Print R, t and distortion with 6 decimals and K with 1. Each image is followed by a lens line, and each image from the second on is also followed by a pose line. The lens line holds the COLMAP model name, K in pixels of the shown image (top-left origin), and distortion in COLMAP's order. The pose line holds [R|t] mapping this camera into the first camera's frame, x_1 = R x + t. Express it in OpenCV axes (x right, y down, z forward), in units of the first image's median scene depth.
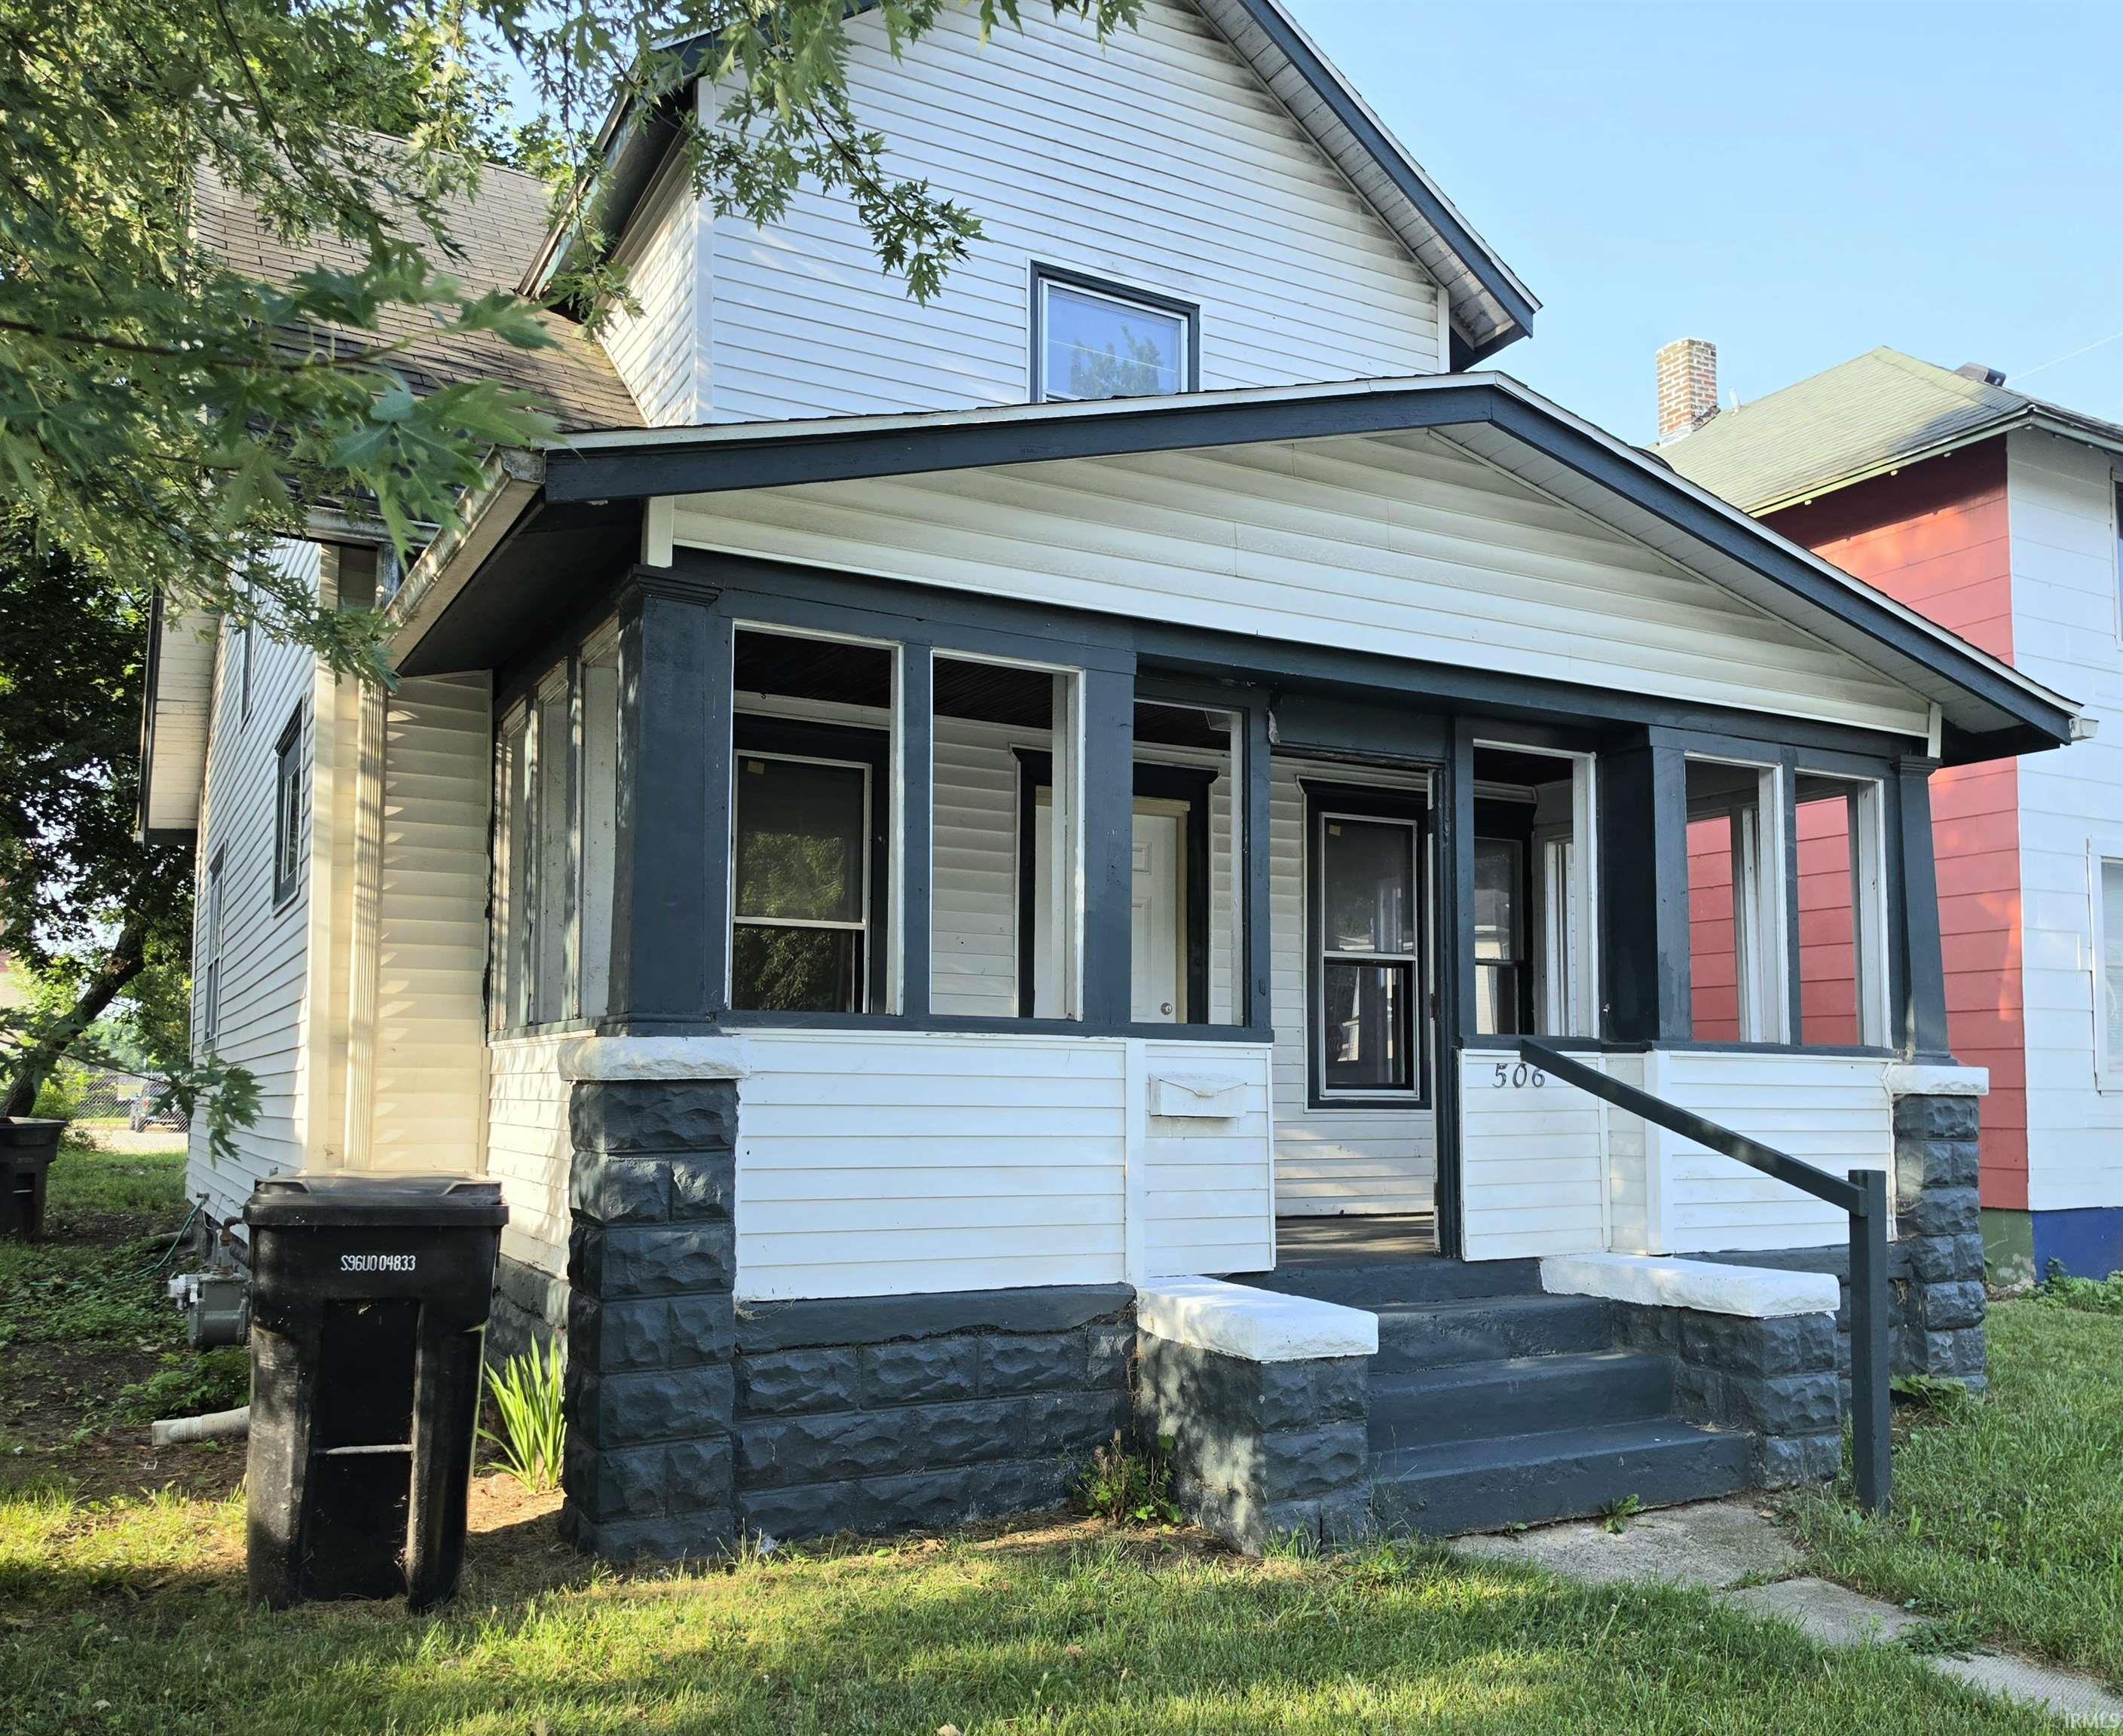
lens RADIAL K [[1763.1, 0, 1060.8], [0, 1763.1, 993.6], [0, 0, 1]] dist [0.117012, -0.183996]
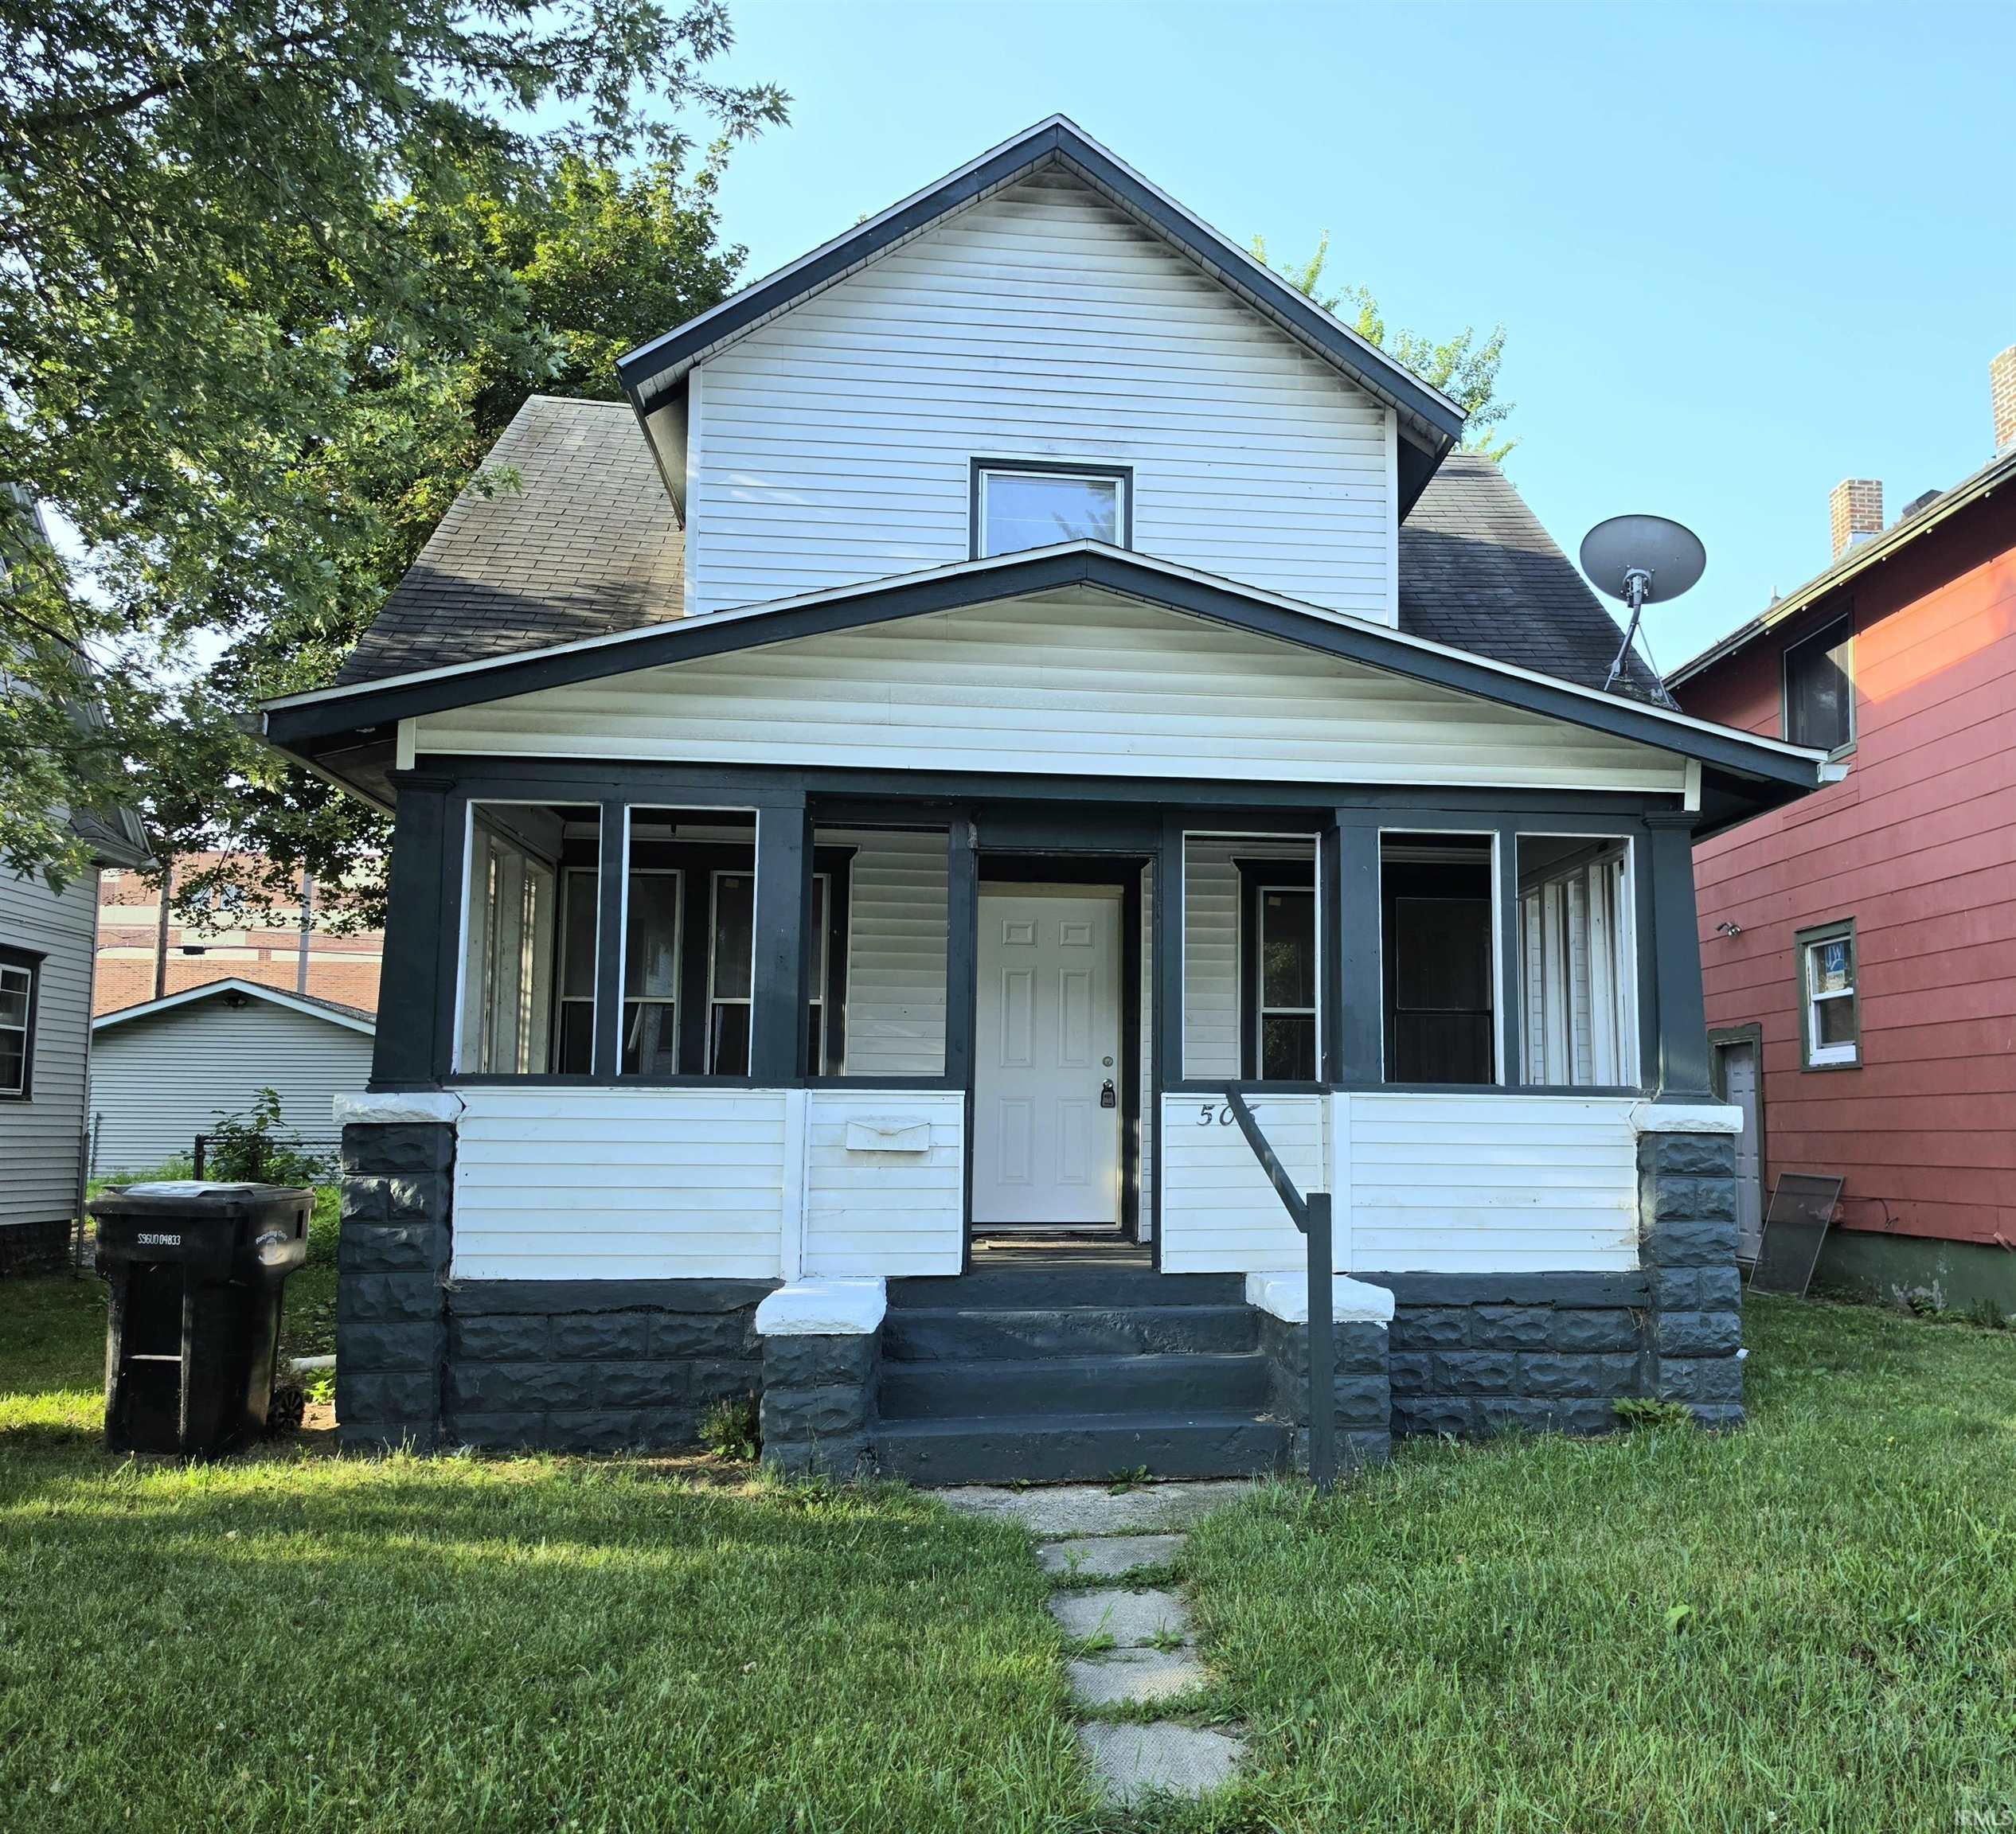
lens RADIAL K [[1711.9, 0, 1133.9], [0, 1711.9, 993.9], [0, 0, 1]] dist [0.102728, -0.169267]
pose [[0.927551, -0.032573, -0.372273, 0.693877], [0.021444, 0.999192, -0.033997, 0.003680], [0.373080, 0.023551, 0.927500, -0.072258]]
